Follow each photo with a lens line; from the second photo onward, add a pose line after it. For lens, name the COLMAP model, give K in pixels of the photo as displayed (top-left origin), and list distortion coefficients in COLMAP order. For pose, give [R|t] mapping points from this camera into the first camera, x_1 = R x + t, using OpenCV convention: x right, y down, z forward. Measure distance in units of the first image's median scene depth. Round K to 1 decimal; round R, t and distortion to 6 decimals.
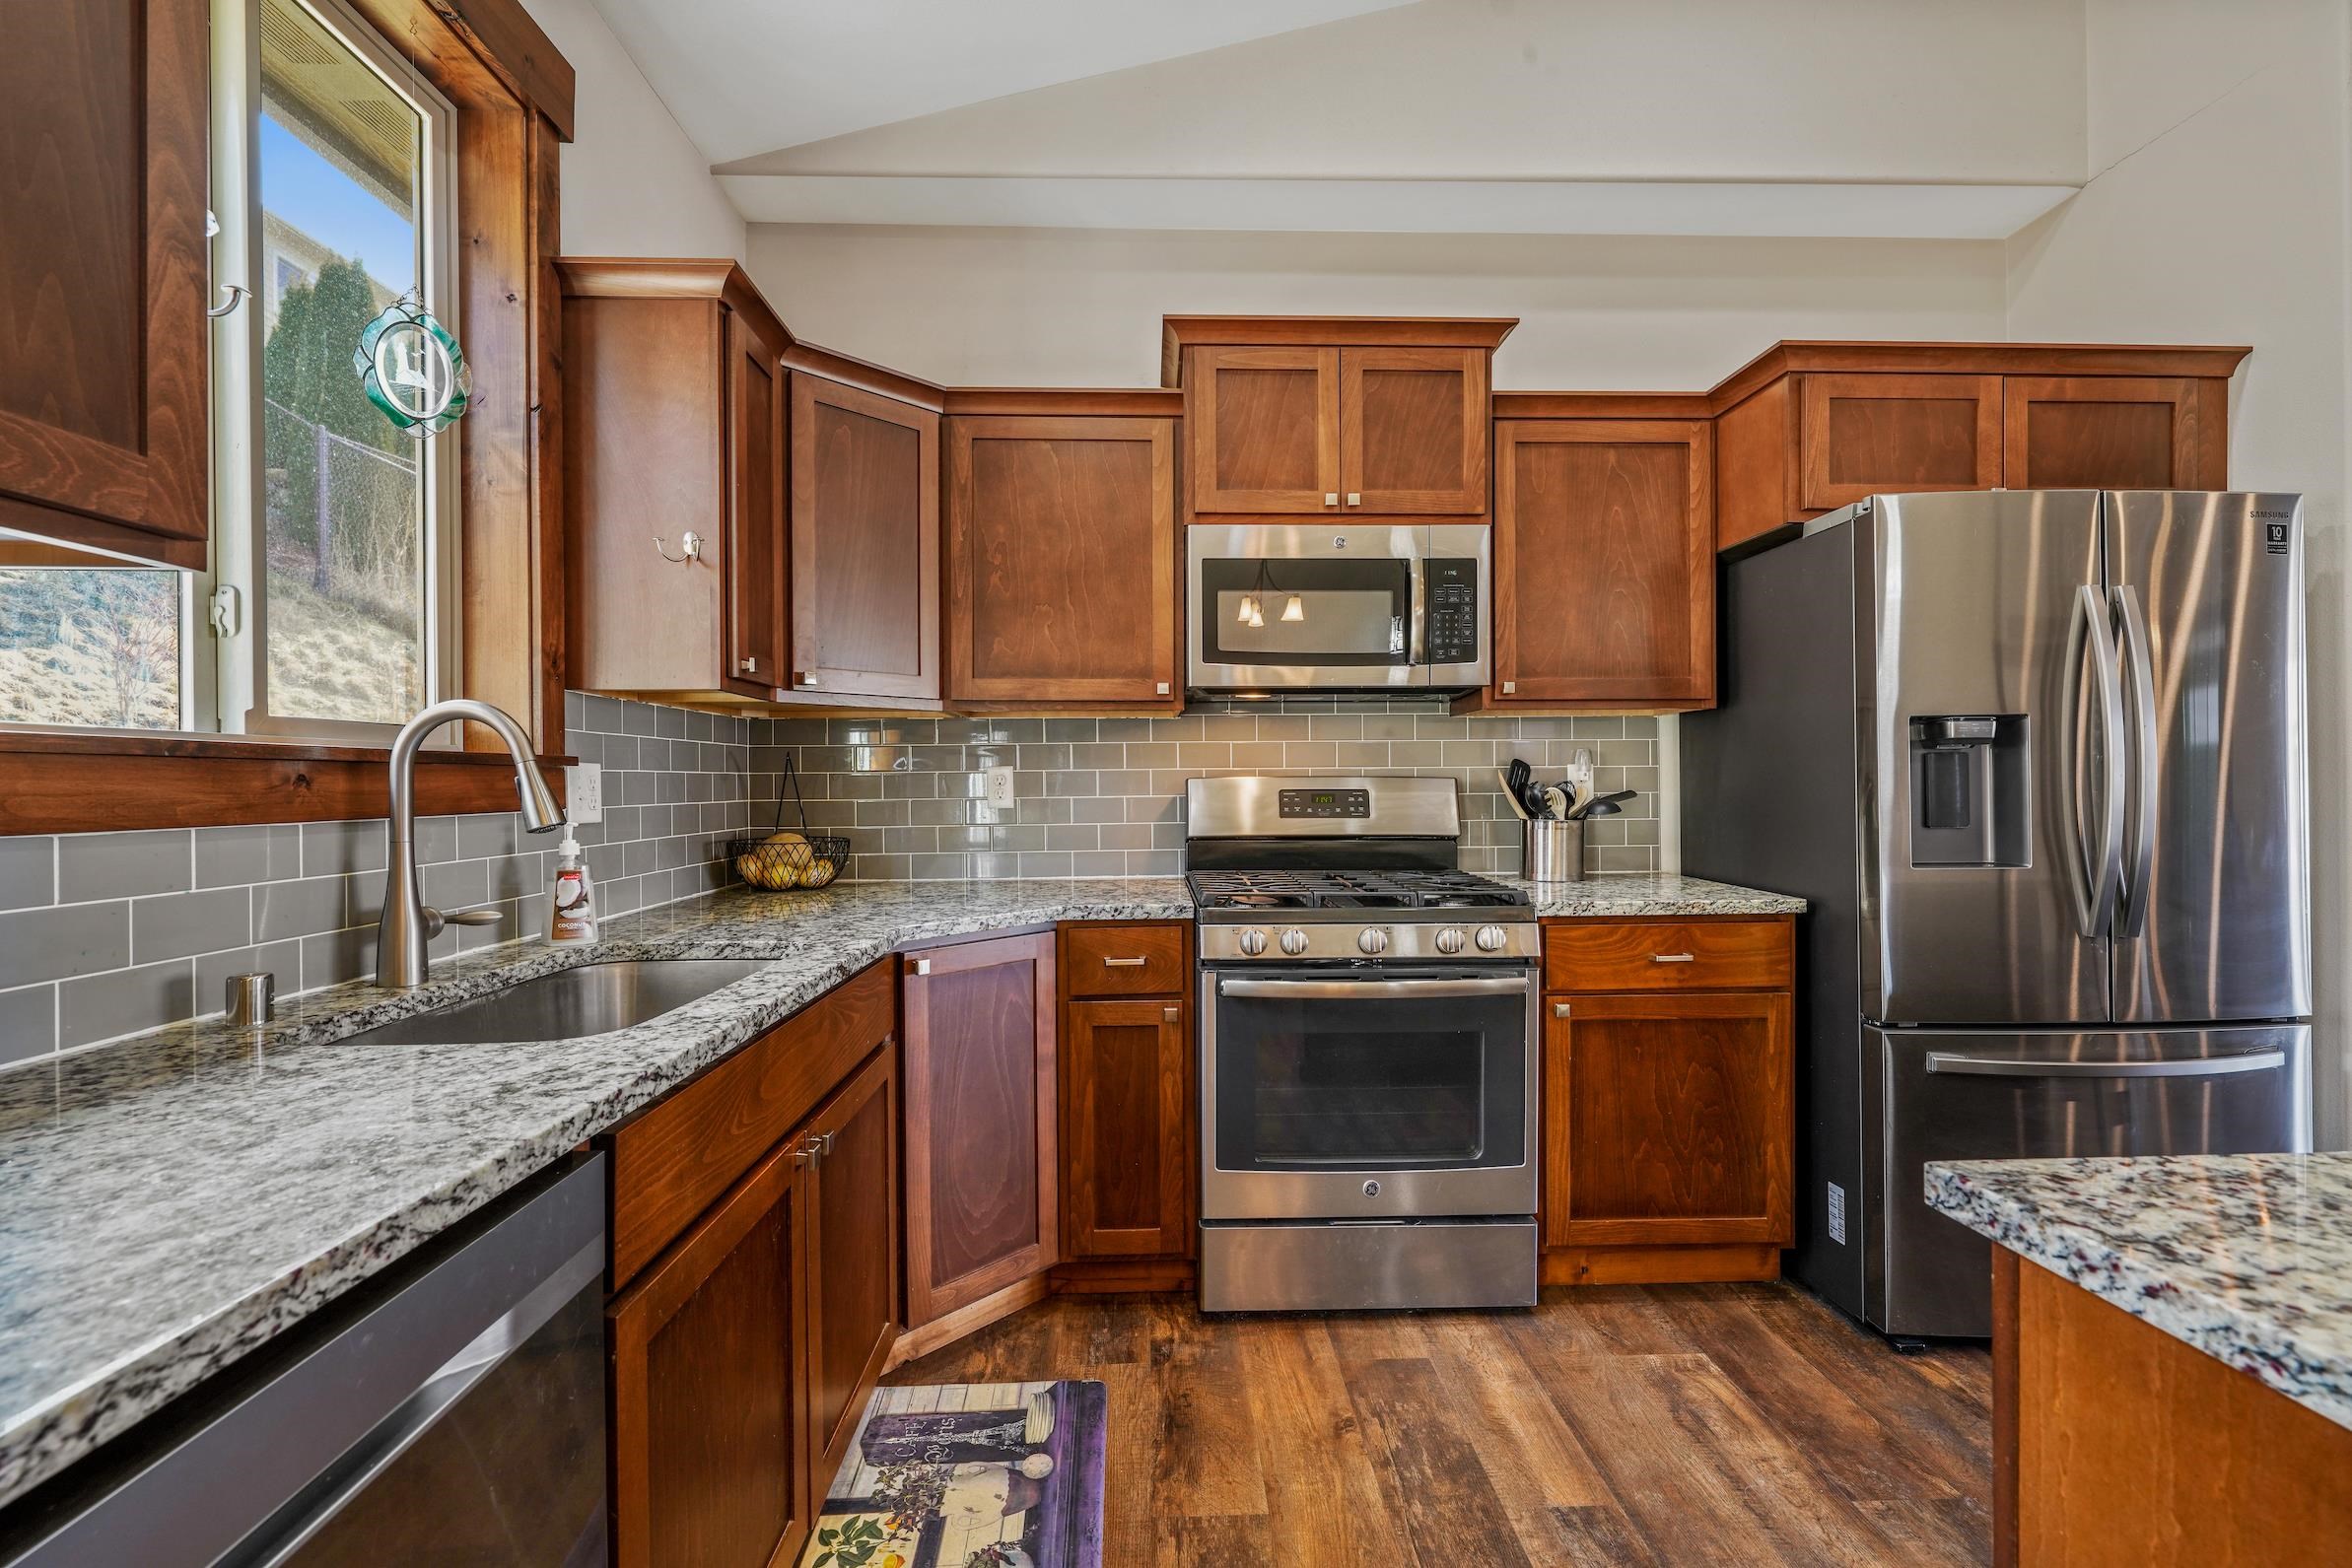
lens RADIAL K [[1019.7, 0, 1176.0], [0, 1019.7, 784.0], [0, 0, 1]] dist [-0.001477, -0.000087]
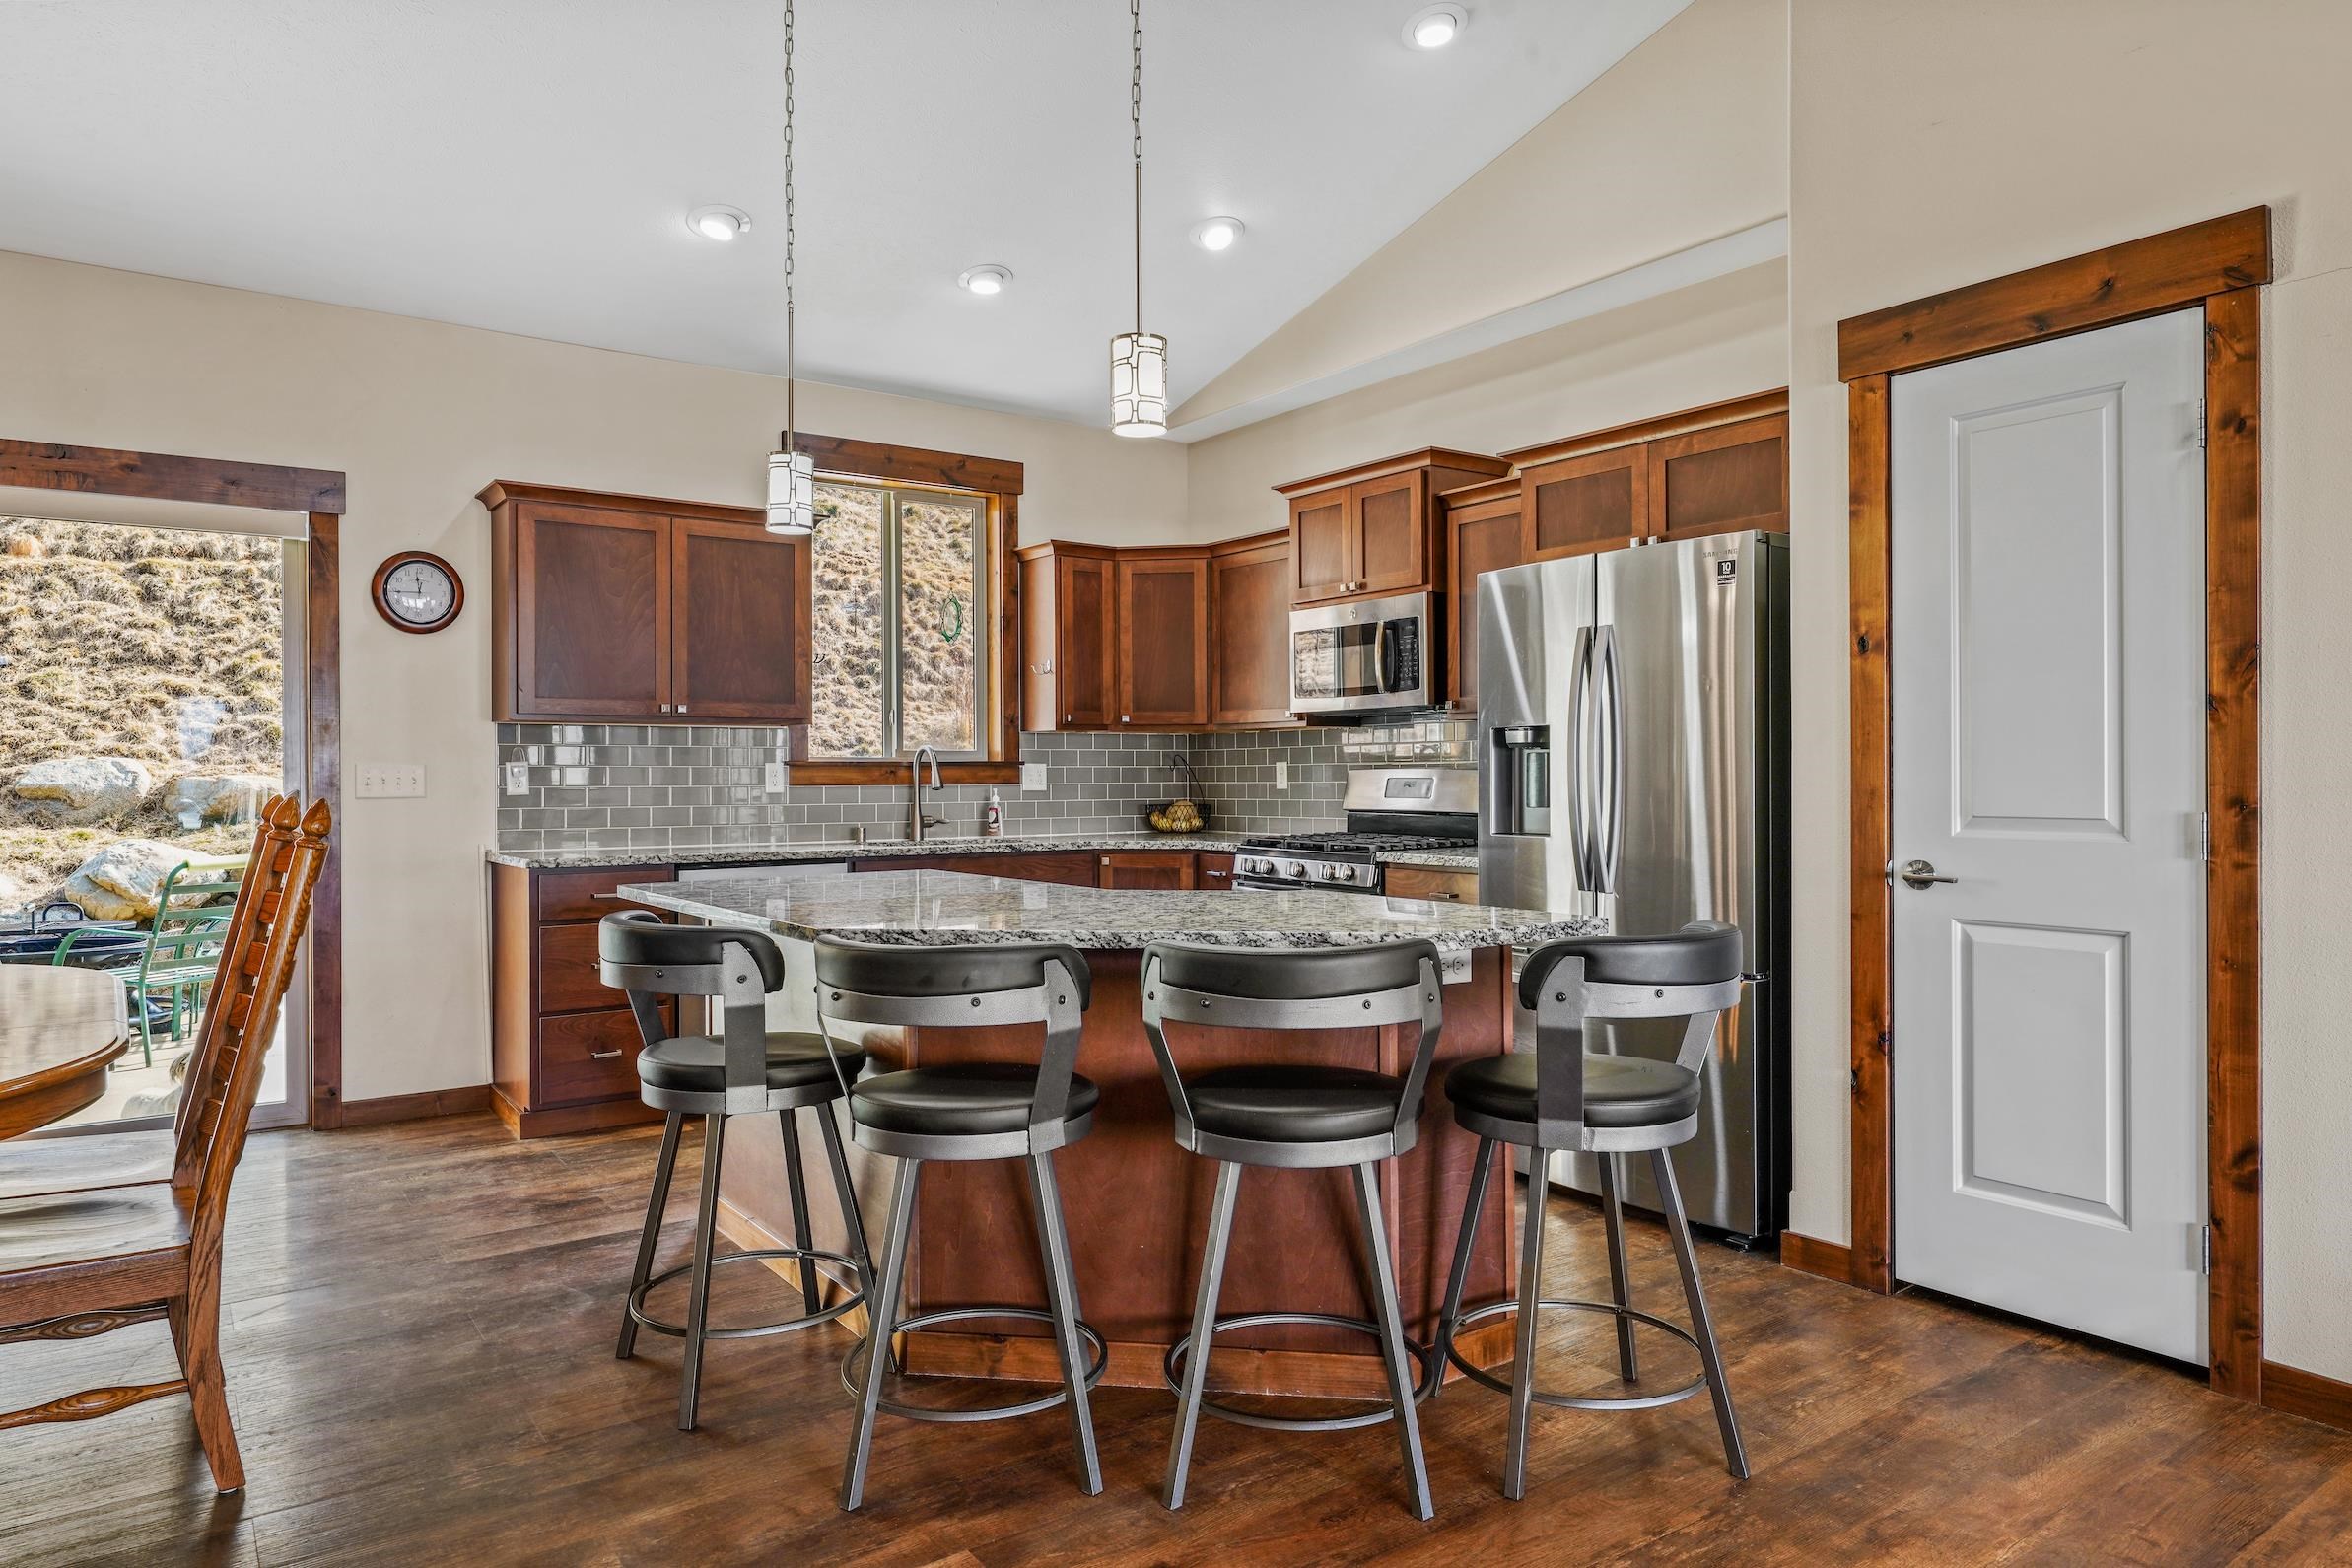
lens RADIAL K [[1436.7, 0, 1176.0], [0, 1436.7, 784.0], [0, 0, 1]] dist [-0.002322, 0.000117]
pose [[0.558034, 0.008283, -0.829777, 1.936141], [0.000373, 0.999948, 0.010232, -0.007186], [0.829818, -0.006019, 0.558002, -0.444815]]
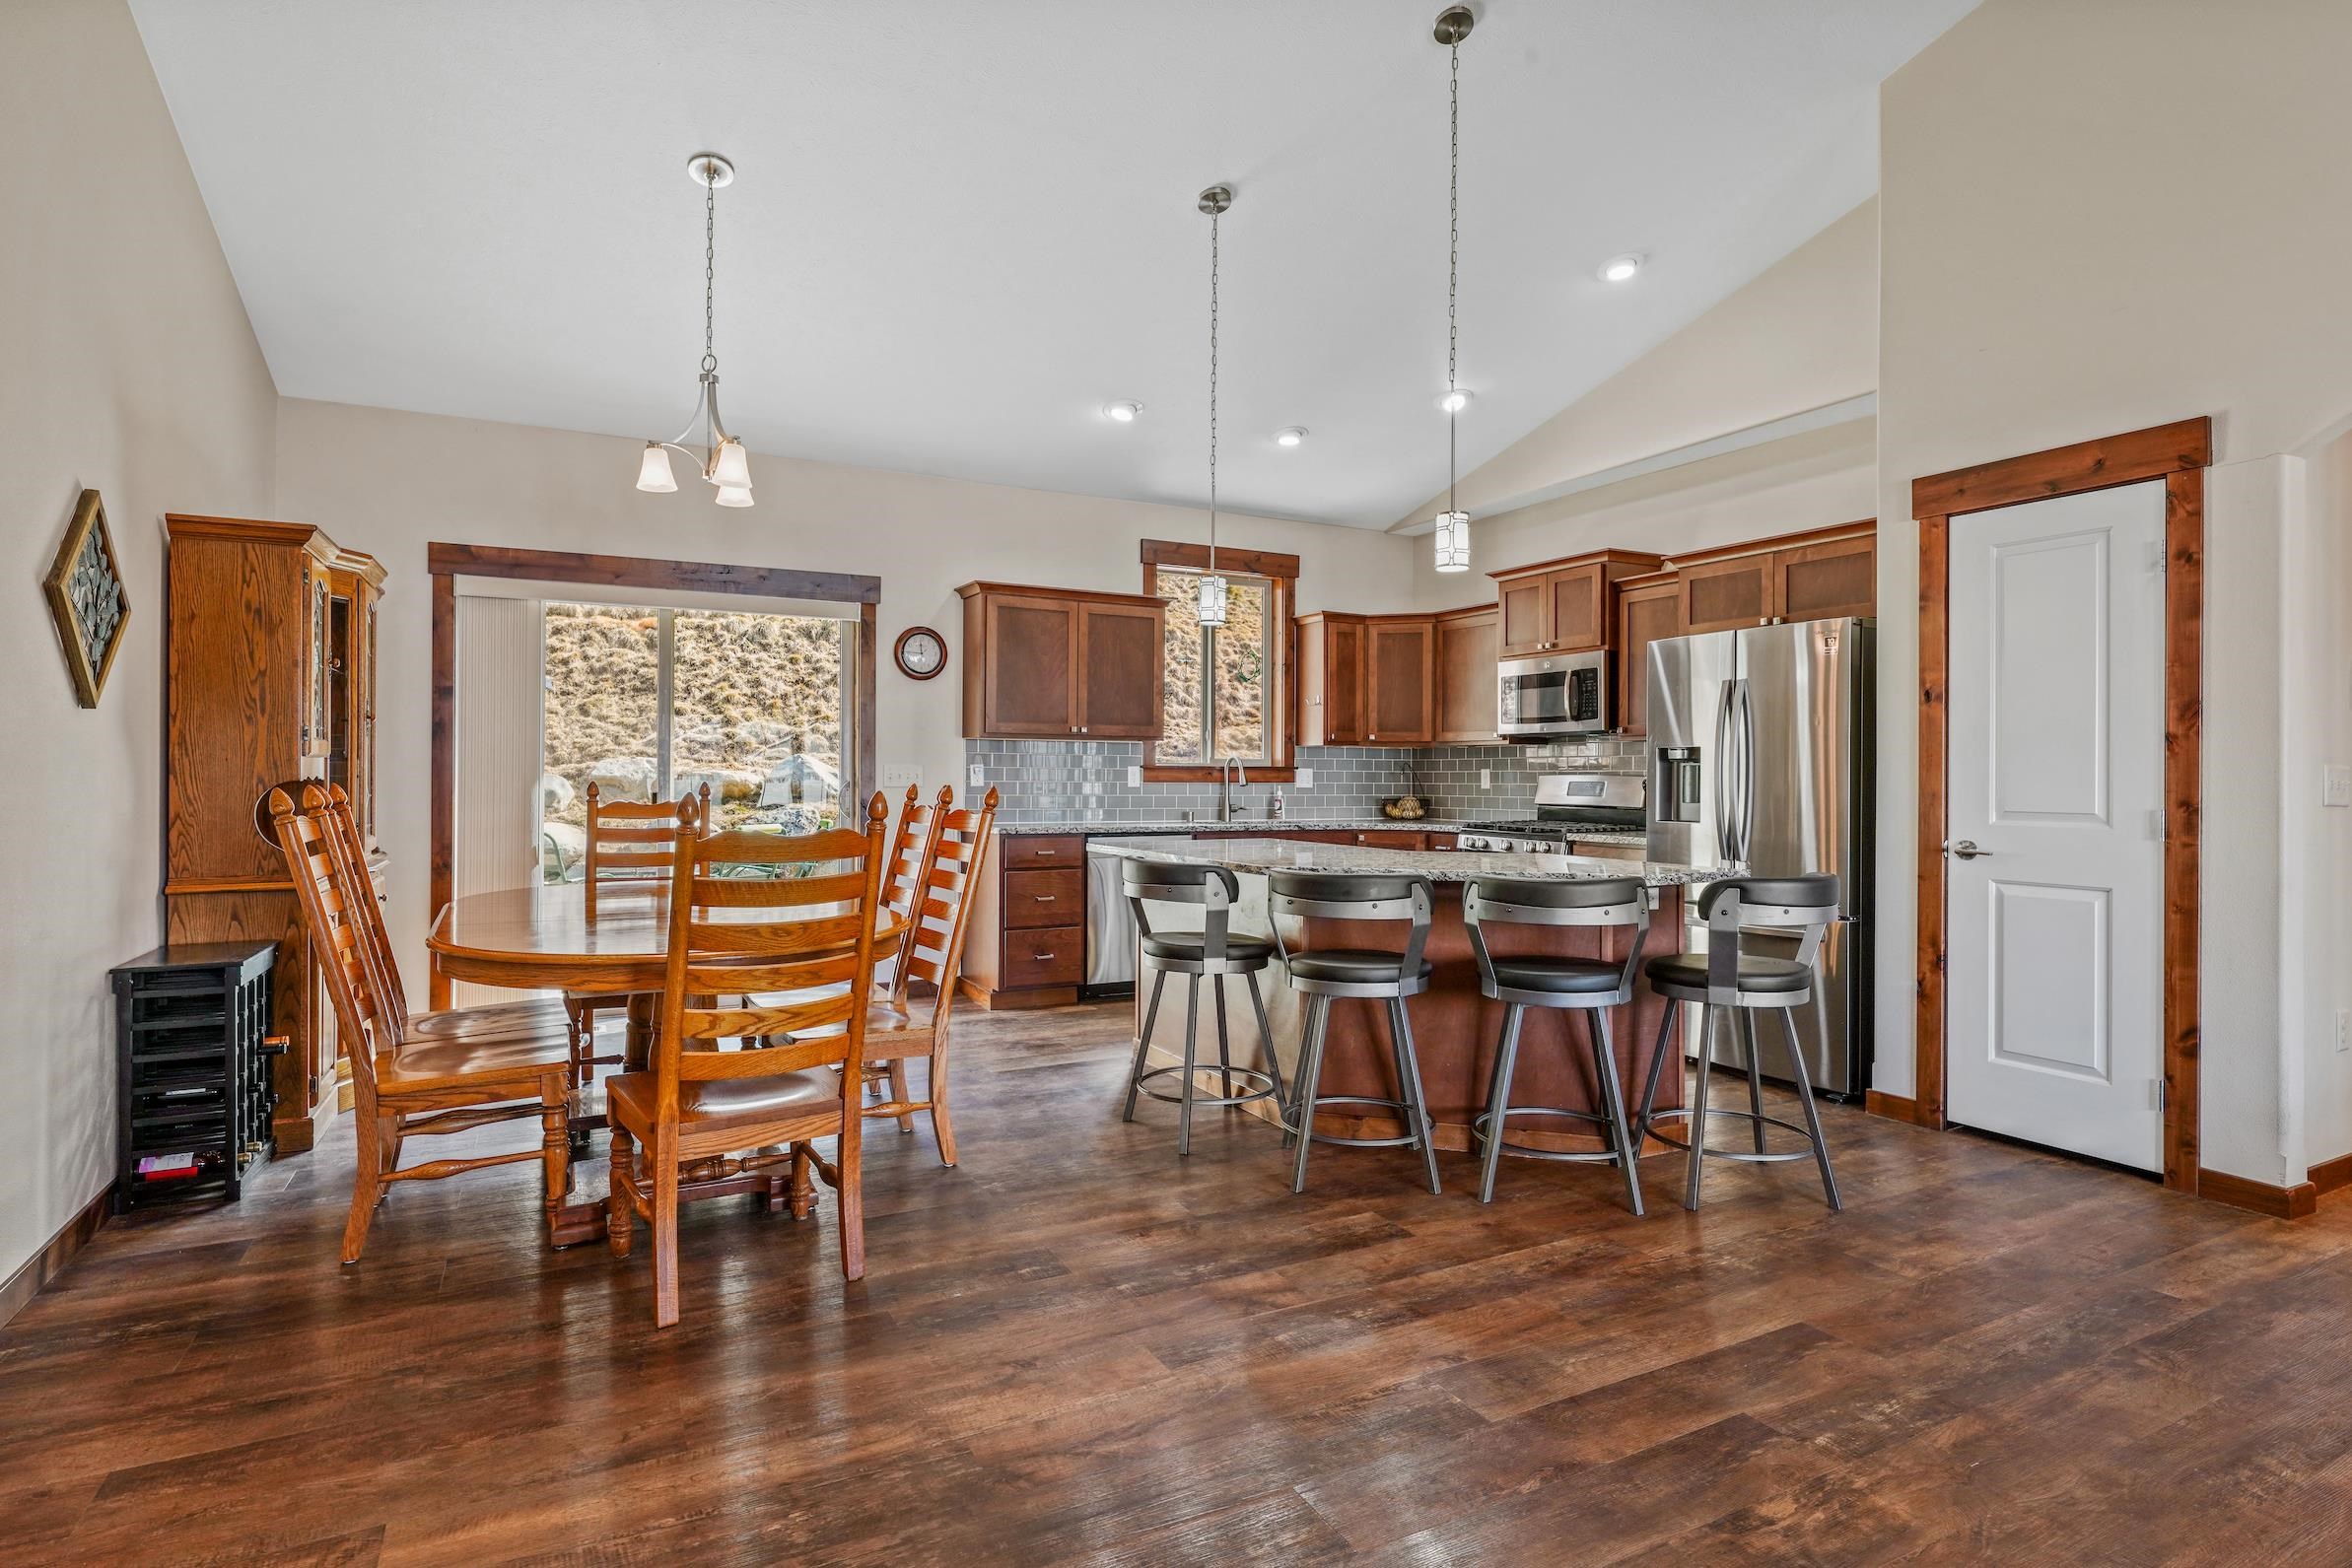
lens RADIAL K [[1186.9, 0, 1173.7], [0, 1186.9, 776.7], [0, 0, 1]] dist [-0.000474, -0.000365]
pose [[0.438907, 0.008733, -0.898490, 2.222644], [-0.009992, 0.999938, 0.004838, -0.008190], [0.898477, 0.006854, 0.438967, -0.857252]]
